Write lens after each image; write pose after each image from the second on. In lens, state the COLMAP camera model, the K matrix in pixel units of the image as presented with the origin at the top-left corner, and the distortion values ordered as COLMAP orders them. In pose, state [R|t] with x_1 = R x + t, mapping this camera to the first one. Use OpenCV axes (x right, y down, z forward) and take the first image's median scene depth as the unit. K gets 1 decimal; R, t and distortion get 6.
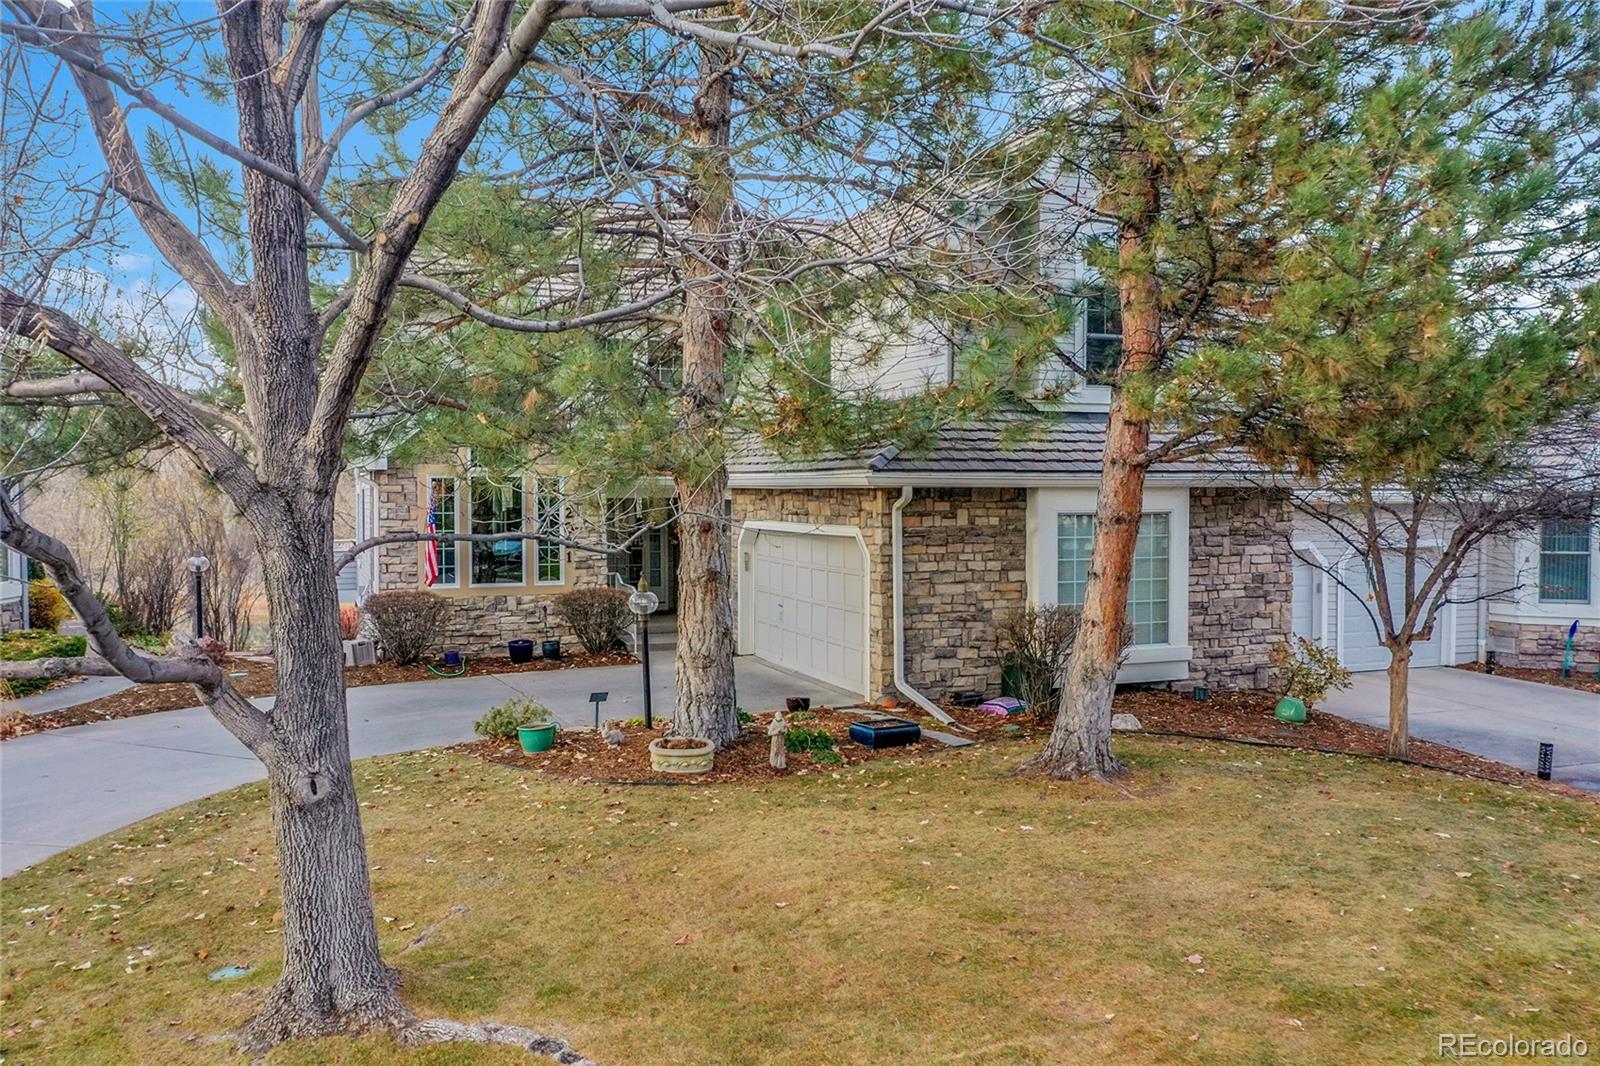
lens RADIAL K [[1257.5, 0, 800.0], [0, 1257.5, 533.0], [0, 0, 1]] dist [-0.001953, -0.000349]
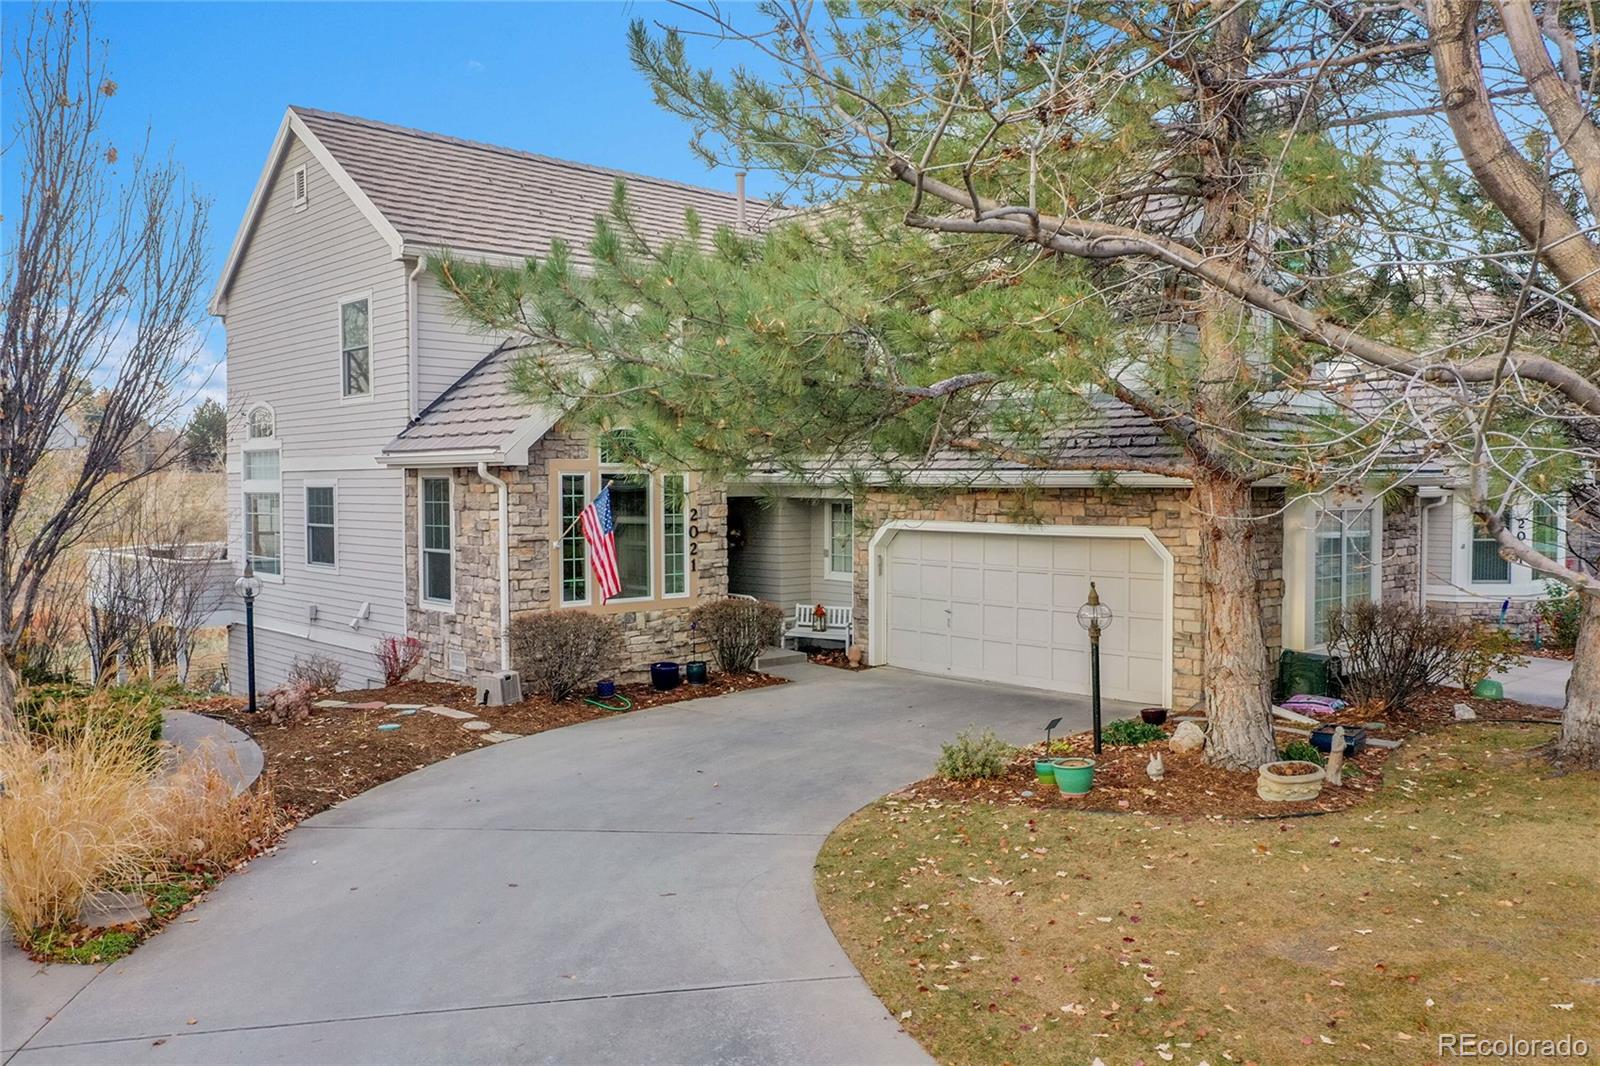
lens RADIAL K [[1257.5, 0, 800.0], [0, 1257.5, 533.0], [0, 0, 1]] dist [-0.001953, -0.000349]
pose [[0.932375, -0.015830, 0.361147, -0.445735], [0.013474, 0.999868, 0.009039, -0.010670], [-0.361243, -0.003562, 0.932465, 0.160210]]
